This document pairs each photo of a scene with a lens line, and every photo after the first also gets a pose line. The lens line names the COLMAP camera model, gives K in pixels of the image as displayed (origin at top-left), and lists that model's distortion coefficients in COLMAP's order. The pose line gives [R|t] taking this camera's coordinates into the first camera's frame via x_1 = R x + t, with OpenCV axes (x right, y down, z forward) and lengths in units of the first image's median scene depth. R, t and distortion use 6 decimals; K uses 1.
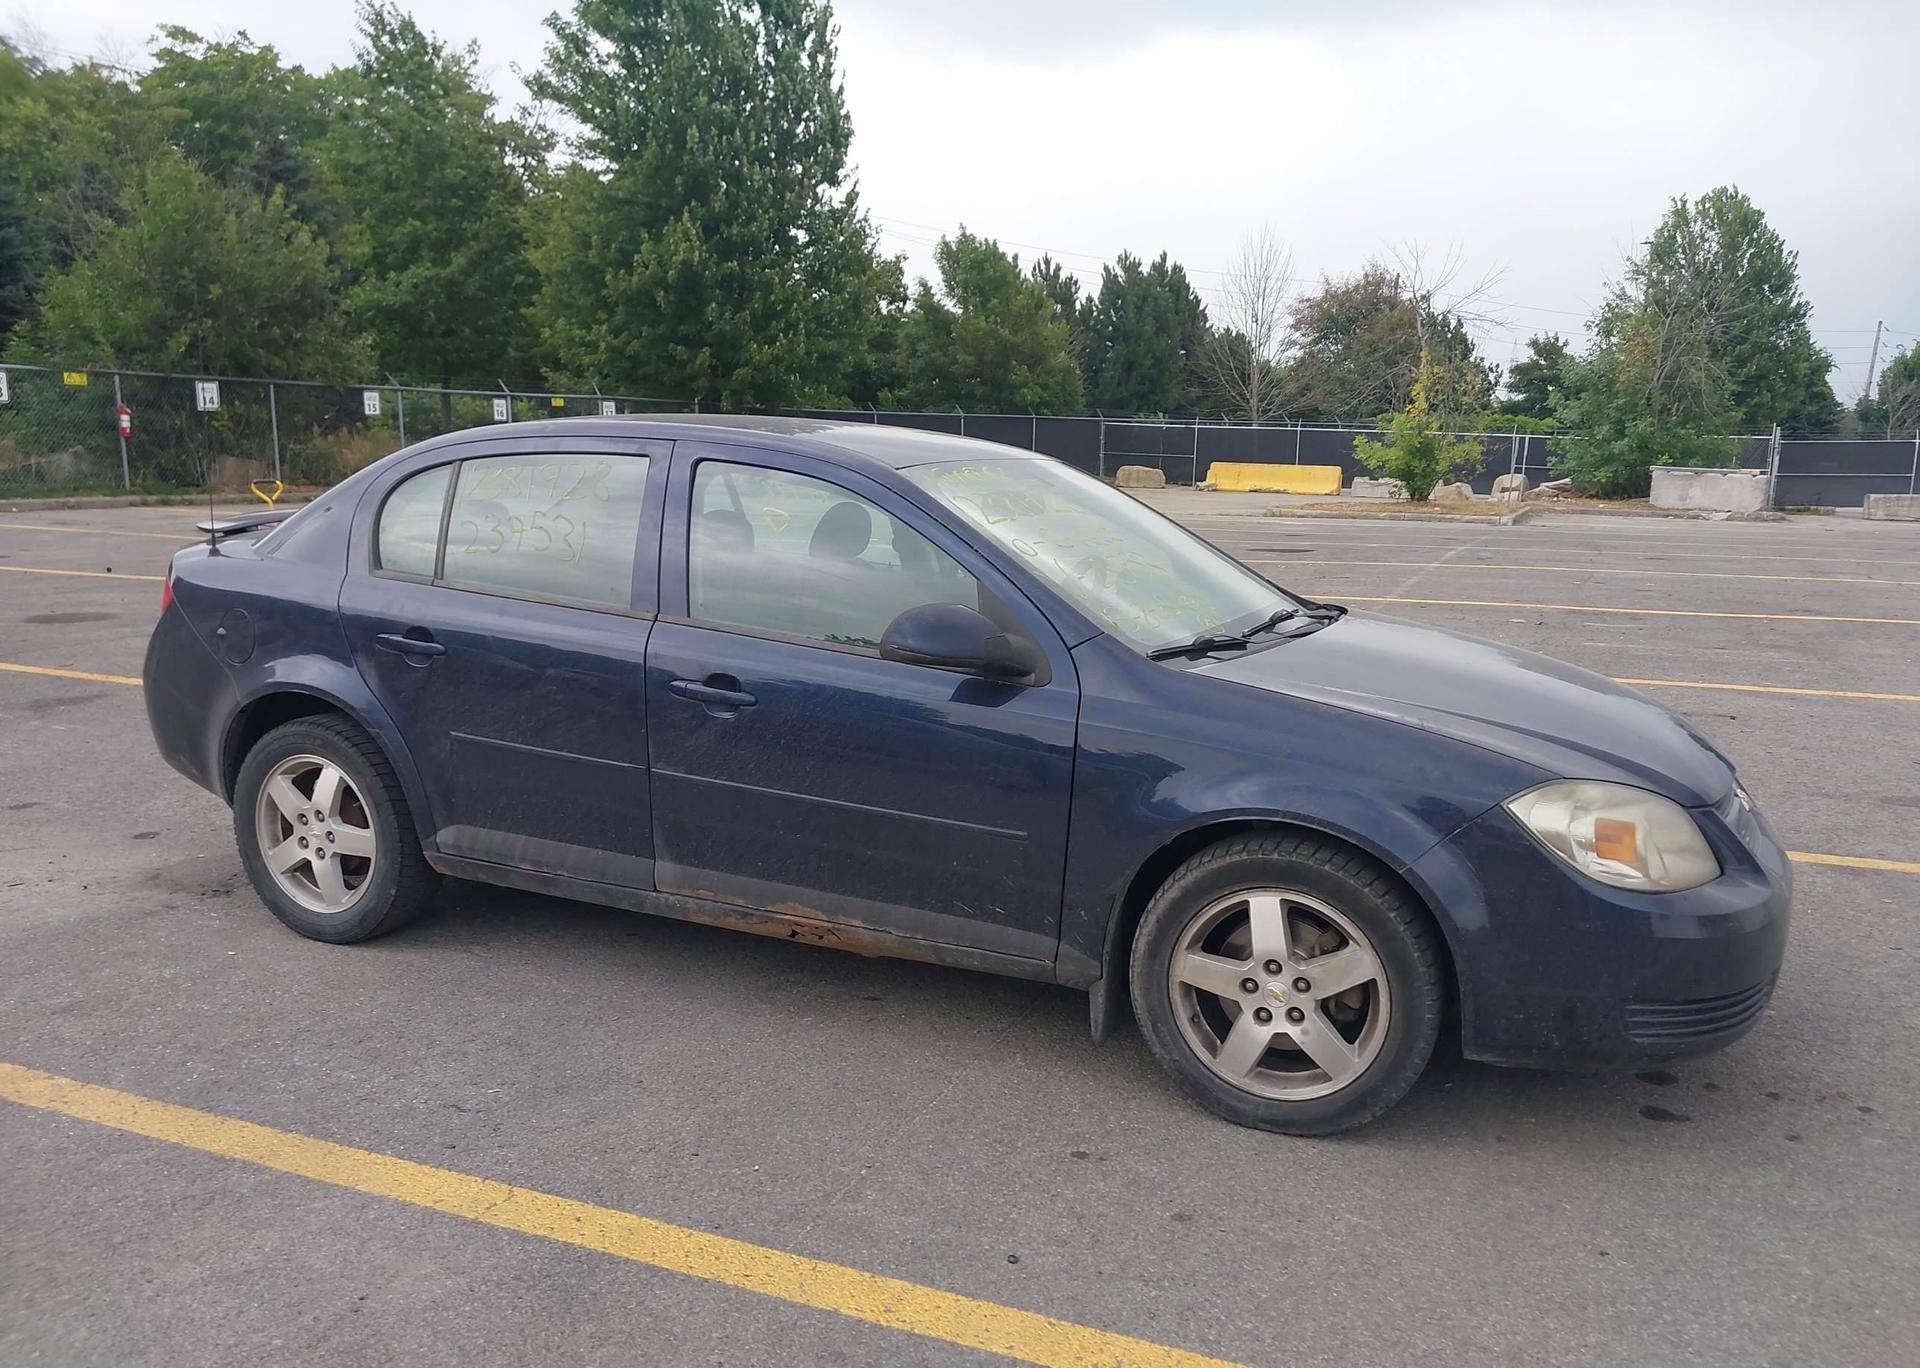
lens RADIAL K [[1501.0, 0, 970.5], [0, 1501.0, 682.8], [0, 0, 1]] dist [0.032993, -0.046329]
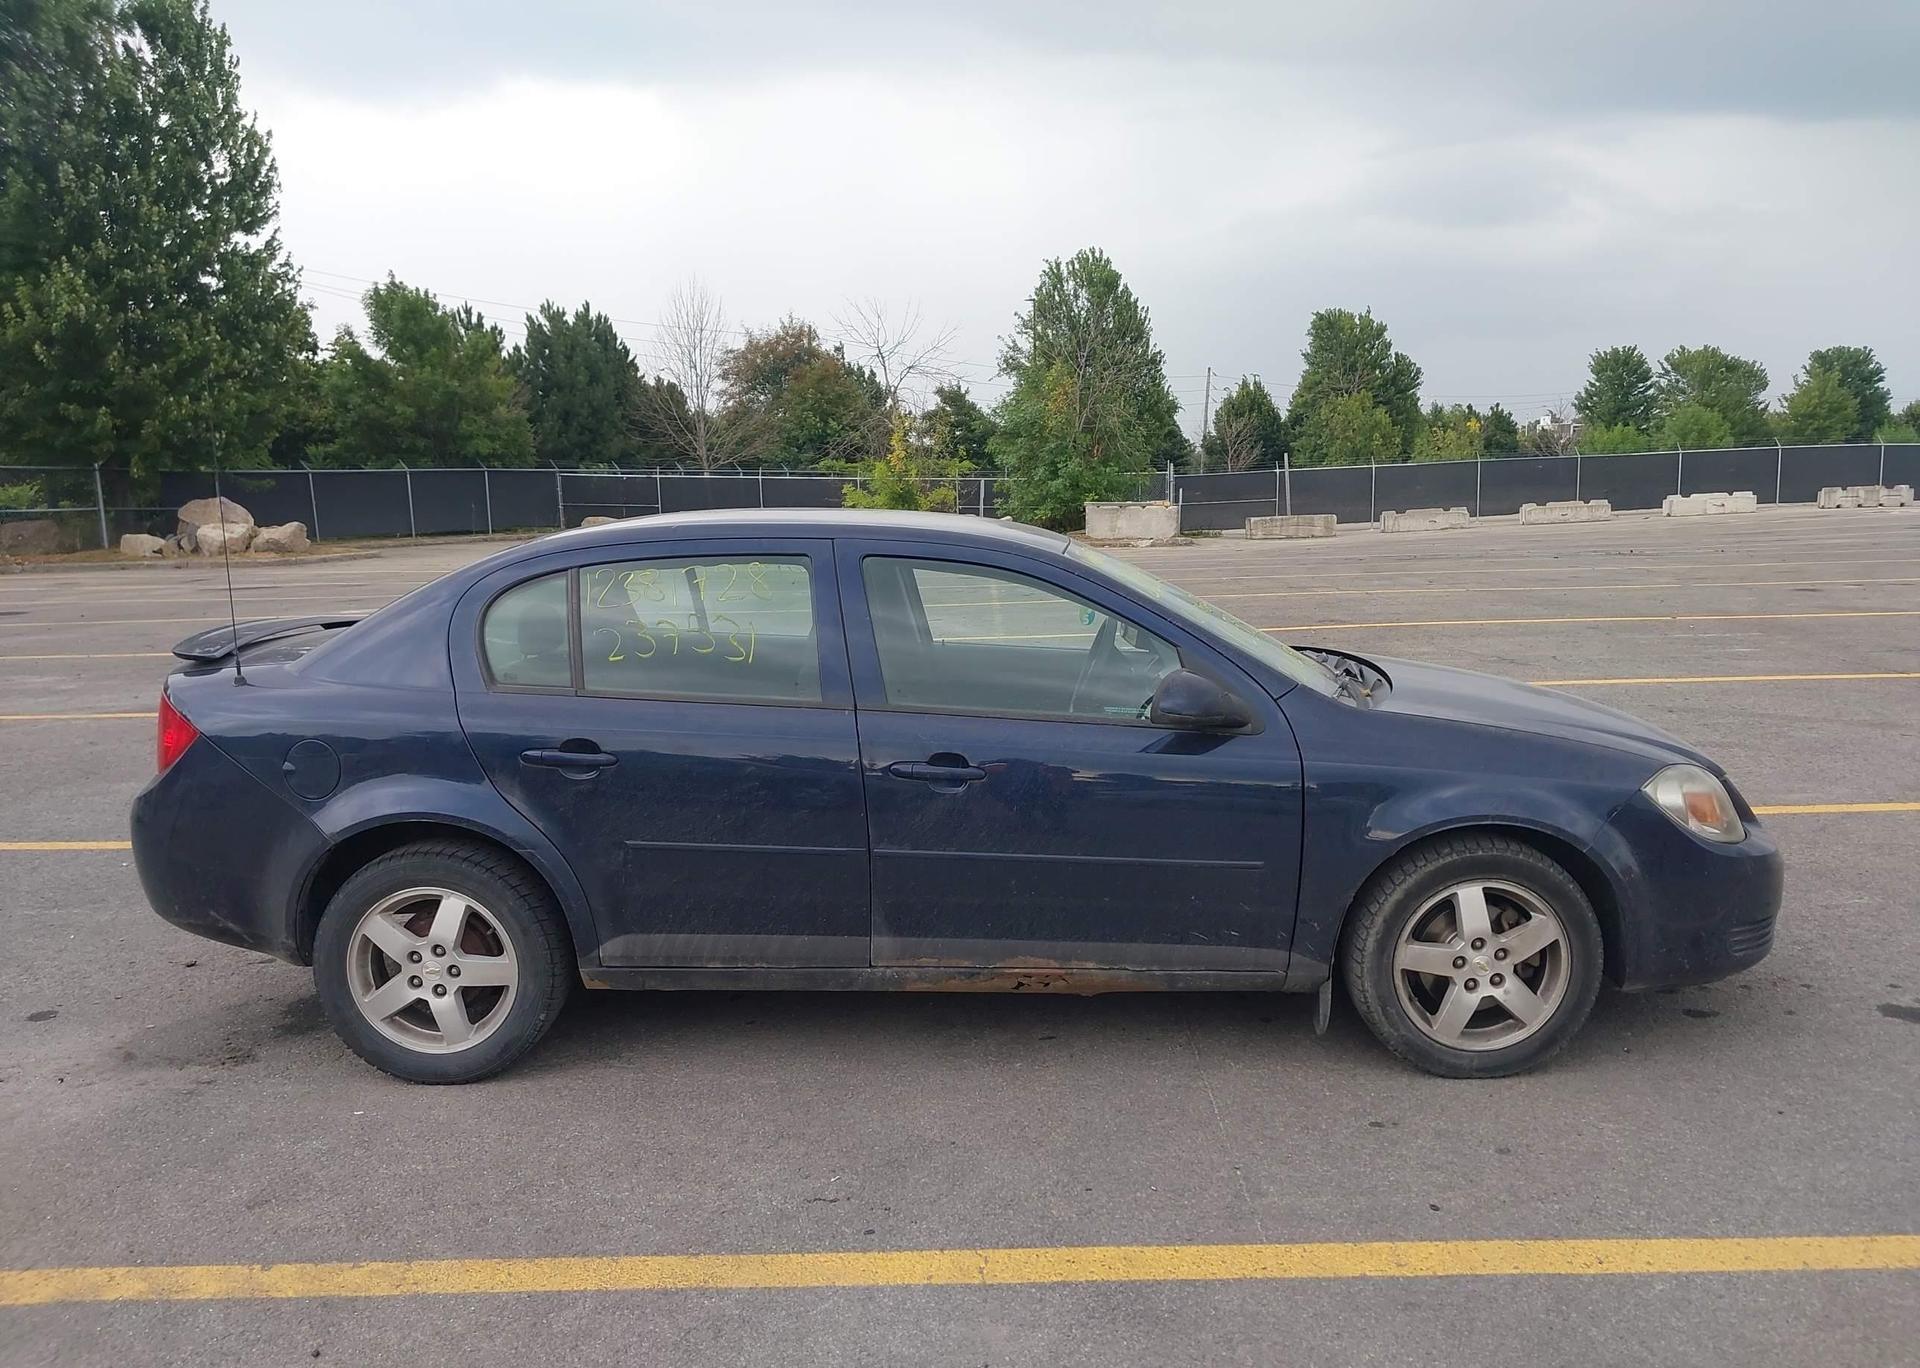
lens RADIAL K [[1501.0, 0, 964.5], [0, 1501.0, 695.7], [0, 0, 1]] dist [0.032993, -0.046329]
pose [[0.925146, -0.085959, 0.369752, -0.459248], [0.093835, 0.995582, -0.003333, -0.035125], [-0.367833, 0.037779, 0.929124, 0.002611]]
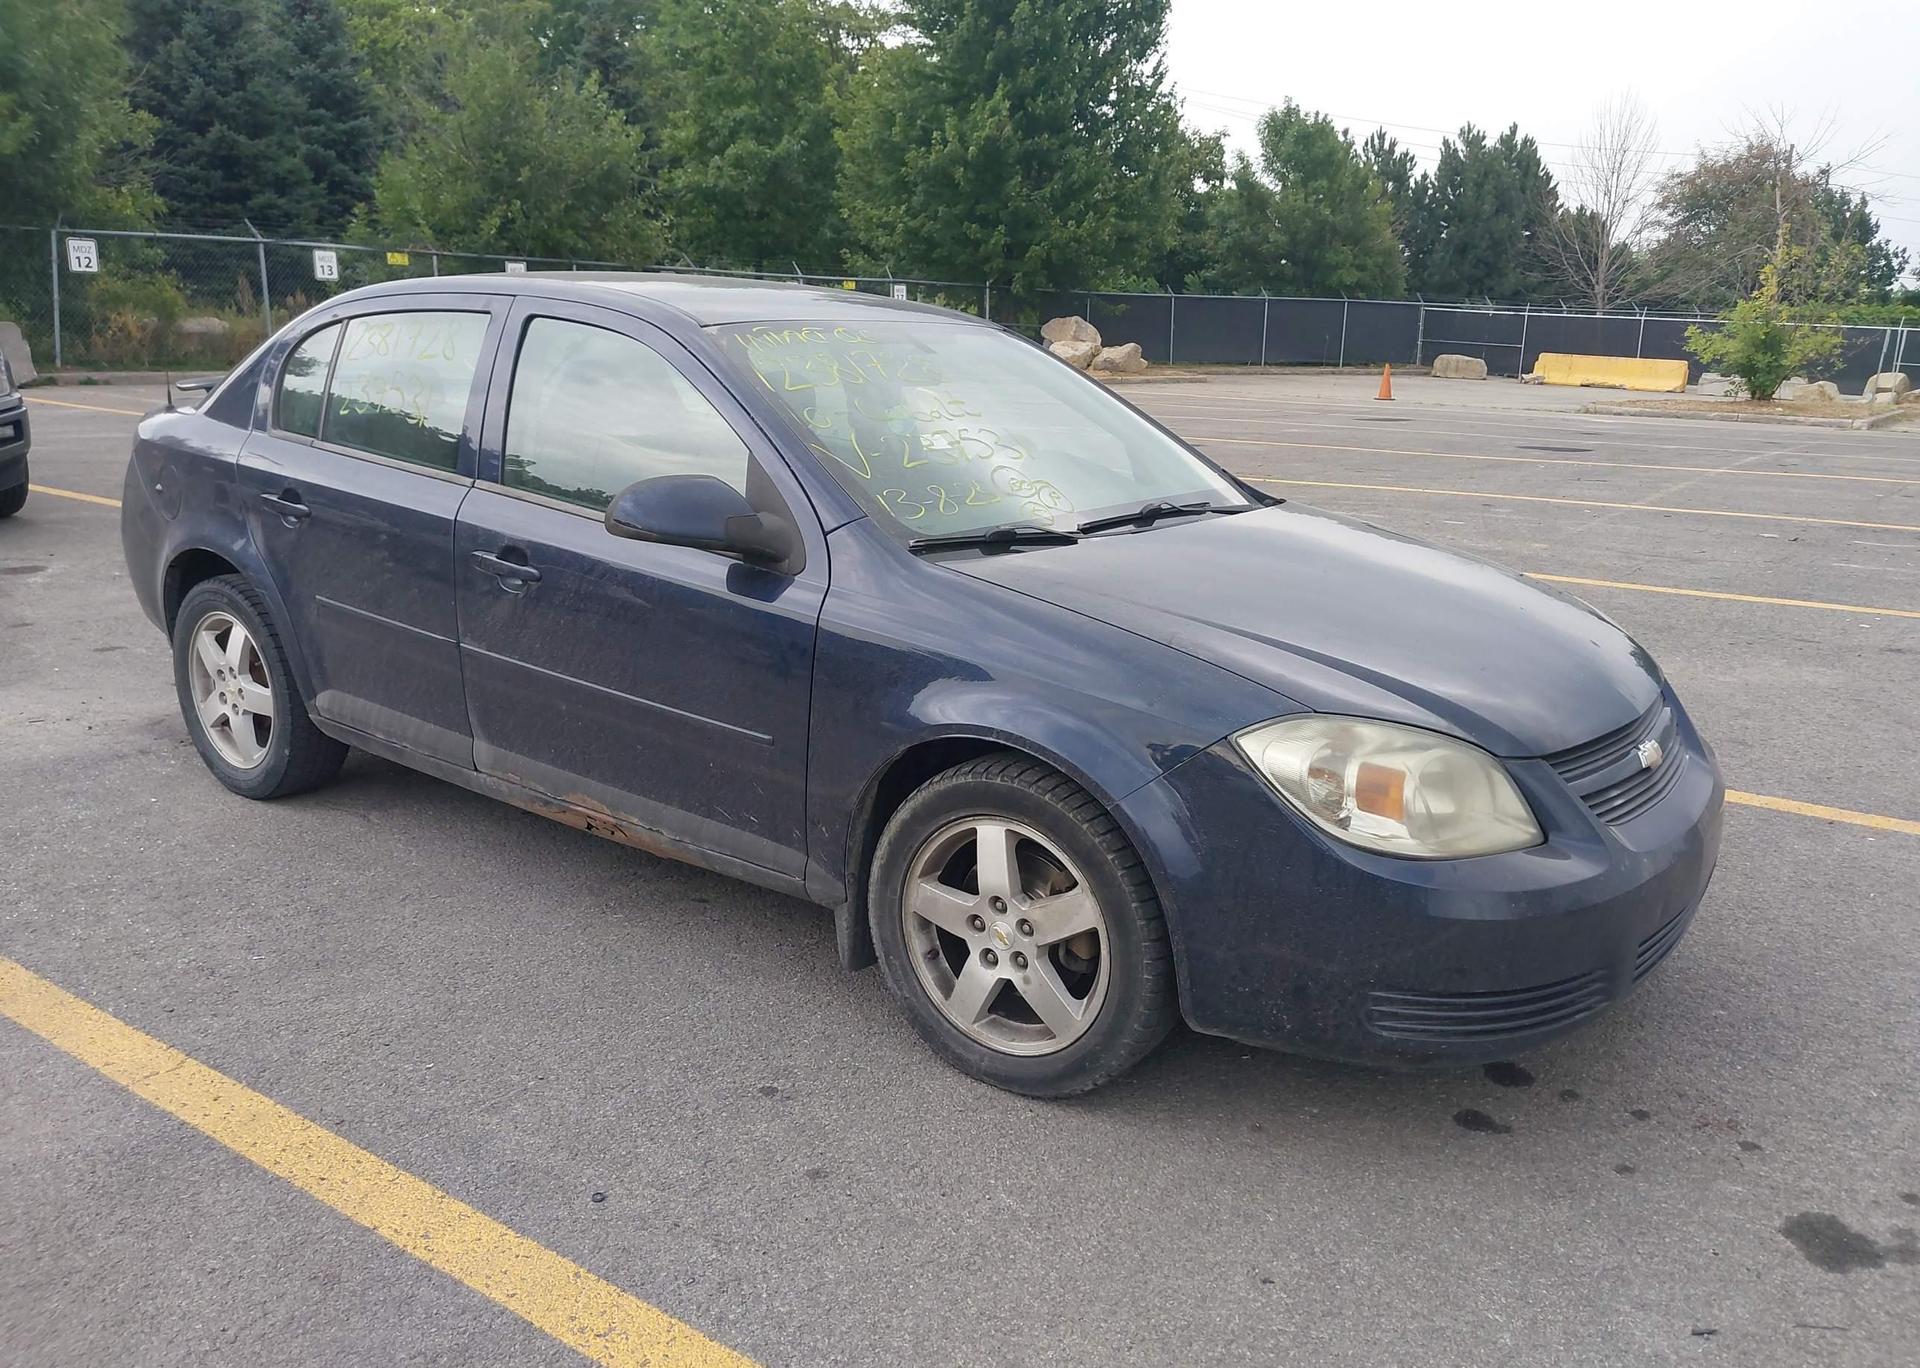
lens RADIAL K [[1501.0, 0, 976.4], [0, 1501.0, 685.3], [0, 0, 1]] dist [0.032993, -0.046329]
pose [[0.976935, 0.059618, -0.205043, 0.264357], [-0.044528, 0.996002, 0.077443, -0.004175], [0.208841, -0.066527, 0.975684, 0.112626]]
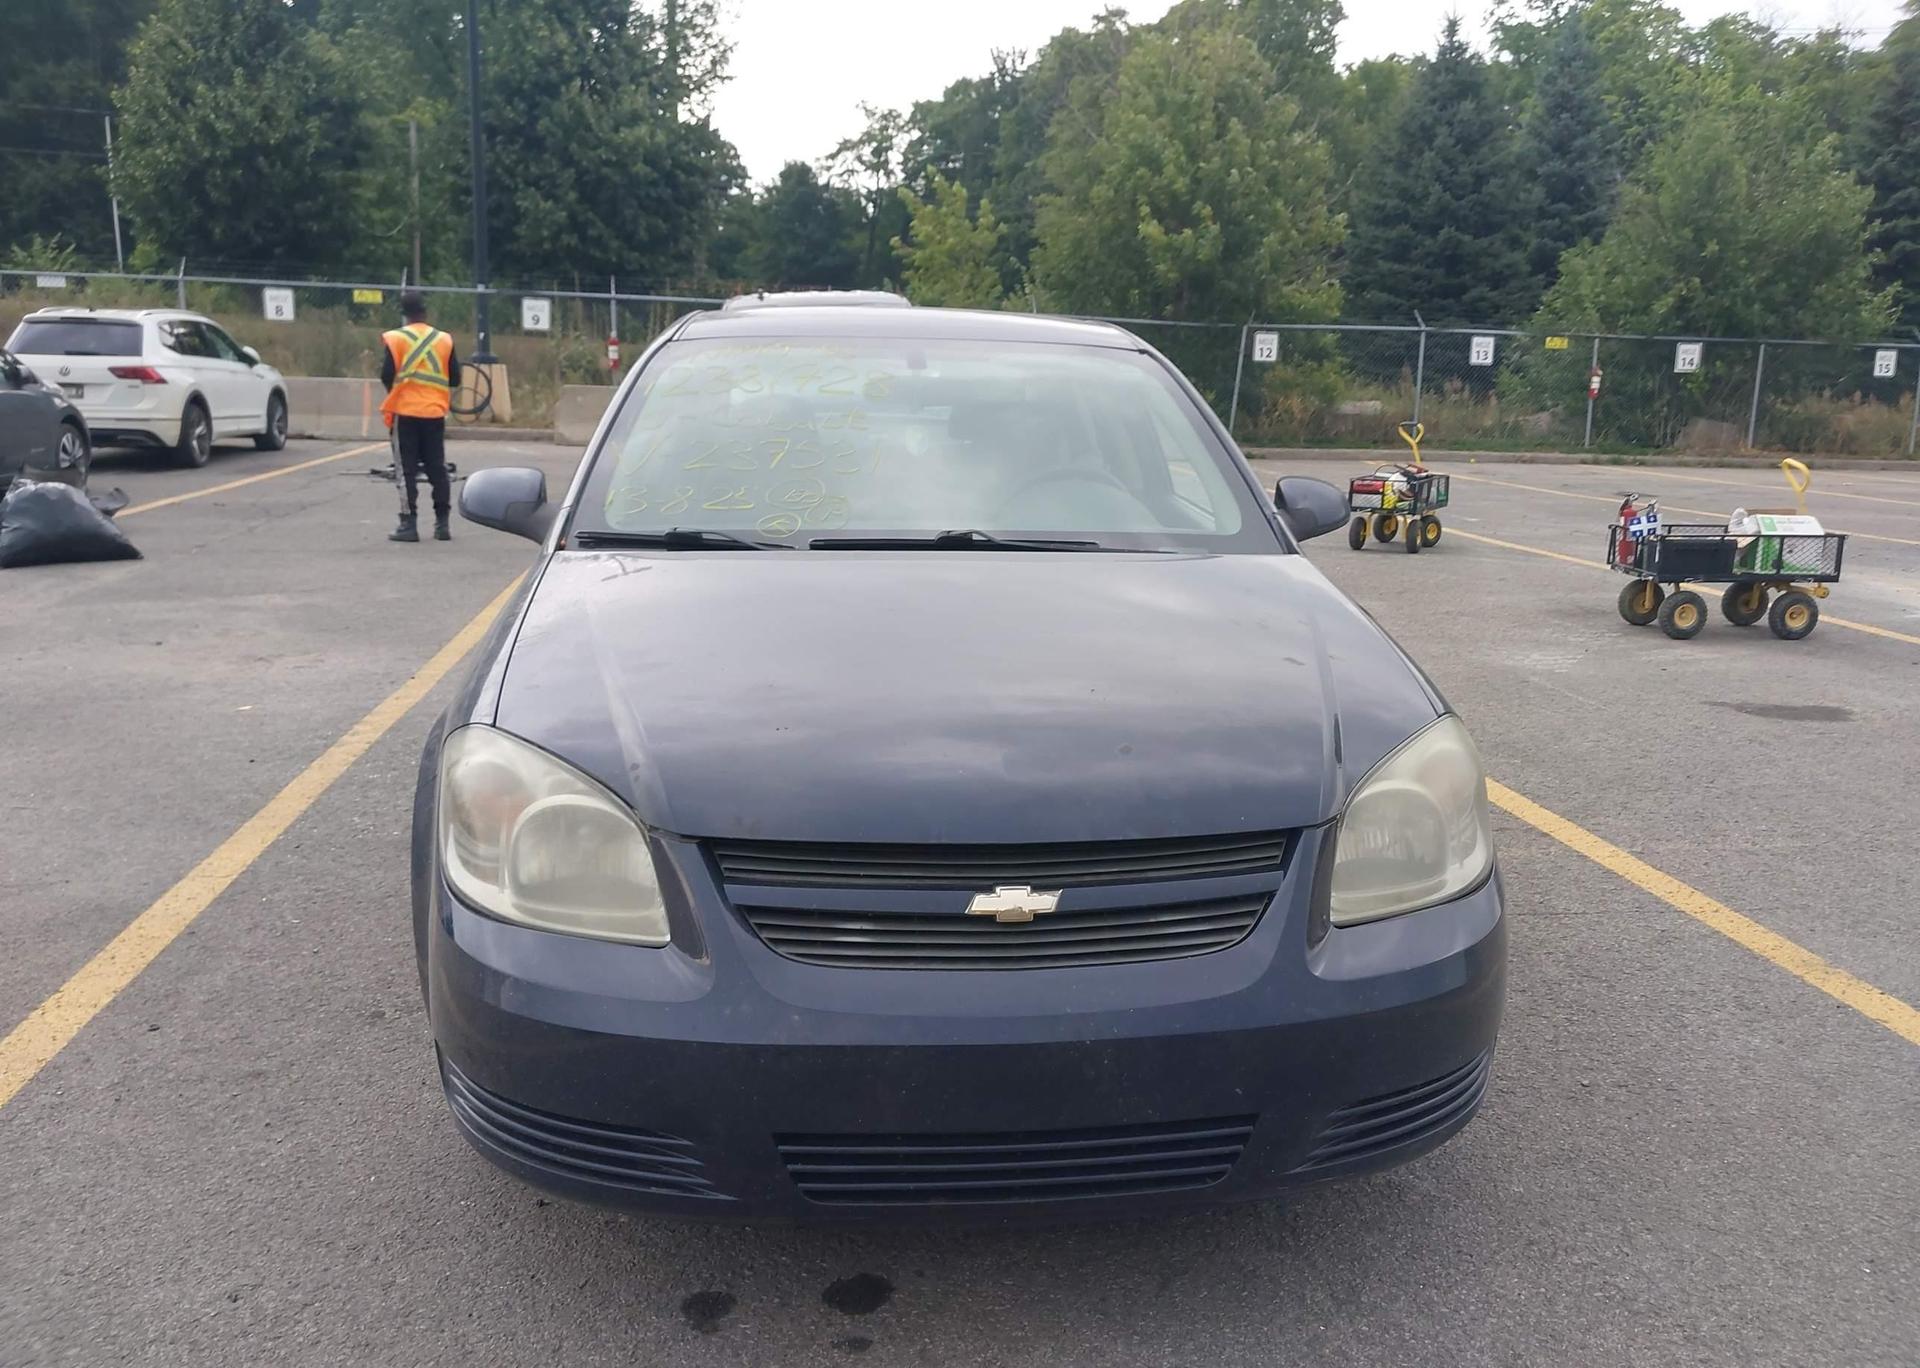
lens RADIAL K [[1501.0, 0, 961.9], [0, 1501.0, 687.4], [0, 0, 1]] dist [0.032993, -0.046329]
pose [[0.521230, 0.165741, -0.837167, 0.708187], [-0.149705, 0.983507, 0.101505, -0.035372], [0.840183, 0.072420, 0.537446, 0.505428]]
